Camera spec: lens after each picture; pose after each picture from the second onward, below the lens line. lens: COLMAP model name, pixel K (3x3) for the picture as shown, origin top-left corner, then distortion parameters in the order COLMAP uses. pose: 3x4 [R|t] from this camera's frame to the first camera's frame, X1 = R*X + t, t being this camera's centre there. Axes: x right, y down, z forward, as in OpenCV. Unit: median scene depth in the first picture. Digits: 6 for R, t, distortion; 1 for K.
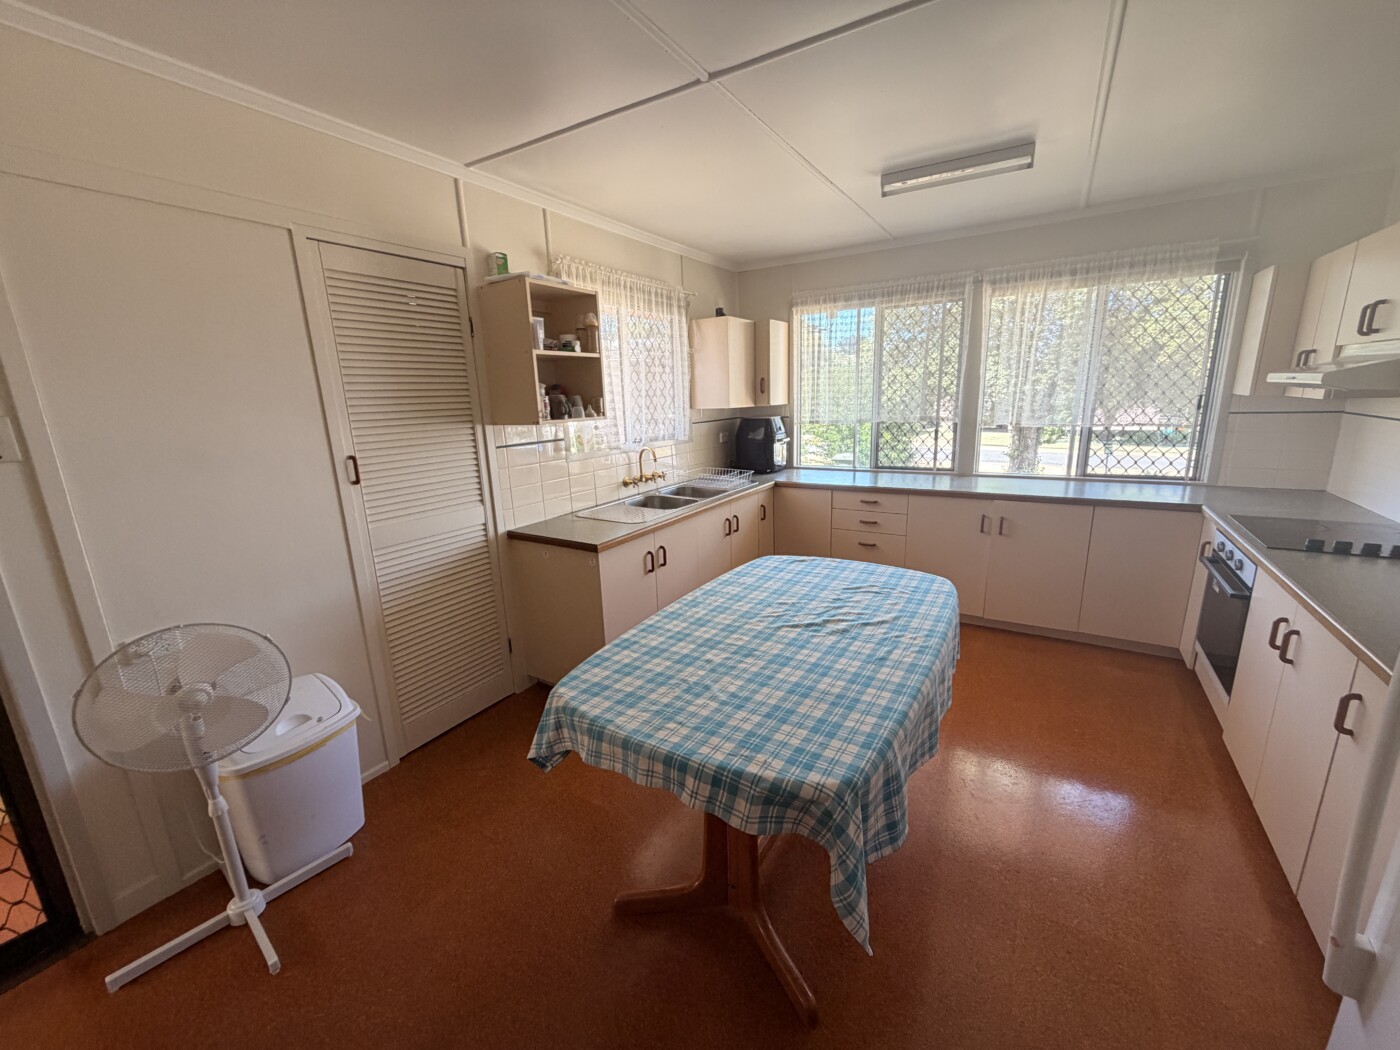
lens RADIAL K [[557.3, 0, 696.1], [0, 557.3, 527.9], [0, 0, 1]] dist [-0.000563, -0.000191]
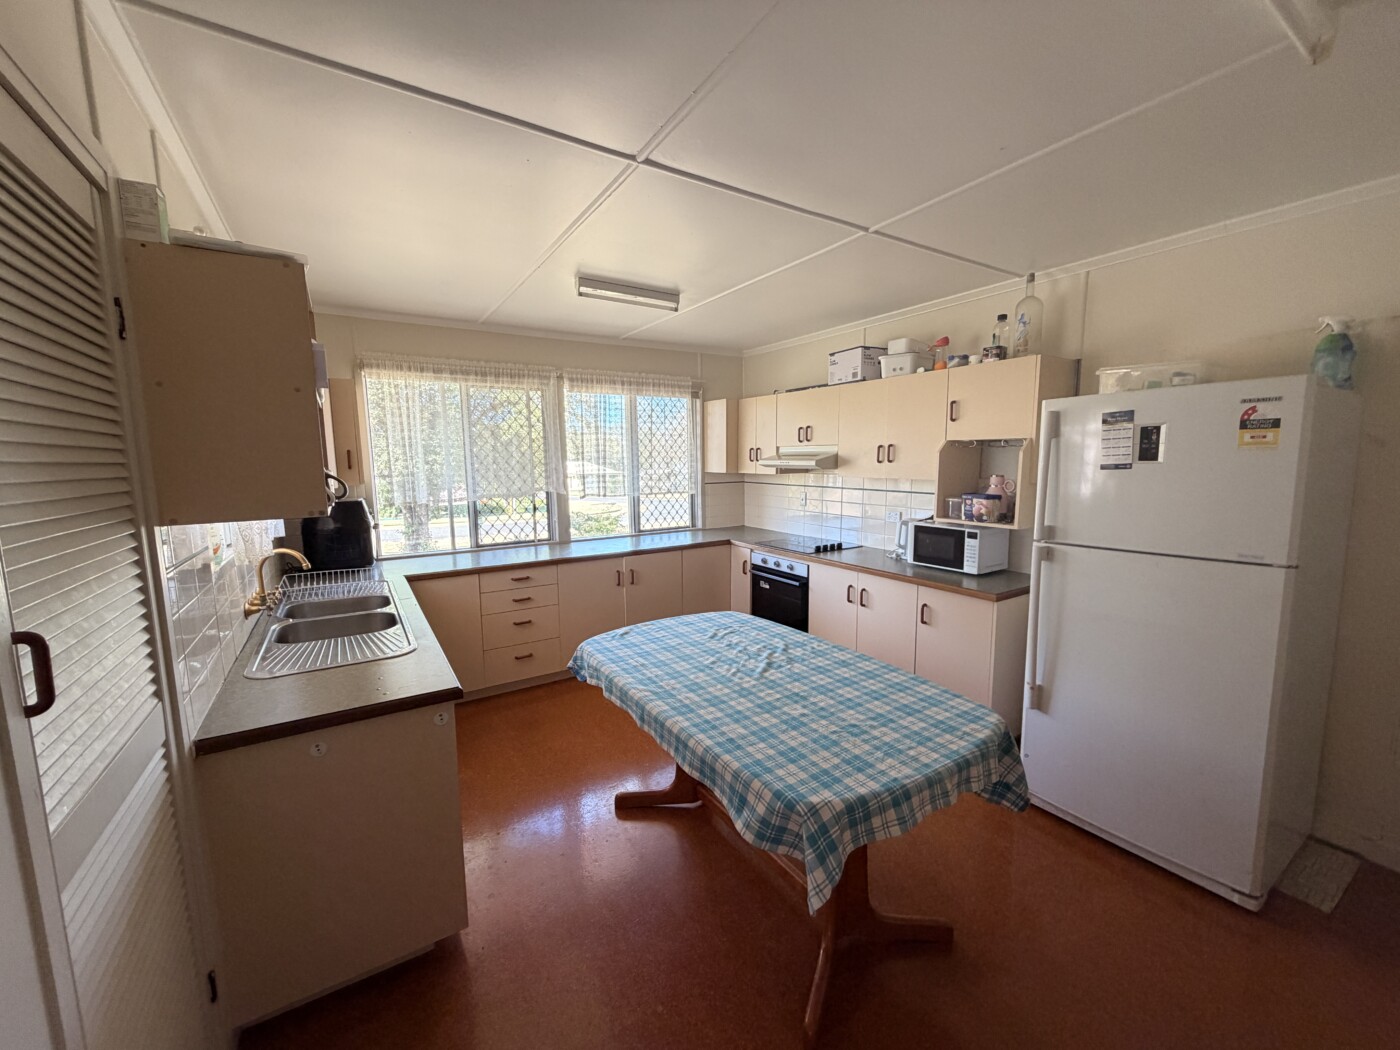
lens RADIAL K [[557.3, 0, 696.6], [0, 557.3, 527.3], [0, 0, 1]] dist [-0.000563, -0.000191]
pose [[0.436891, -0.083522, 0.895628, -0.740937], [0.210708, 0.977480, -0.011629, -0.102977], [-0.874487, 0.193797, 0.444651, 0.490403]]
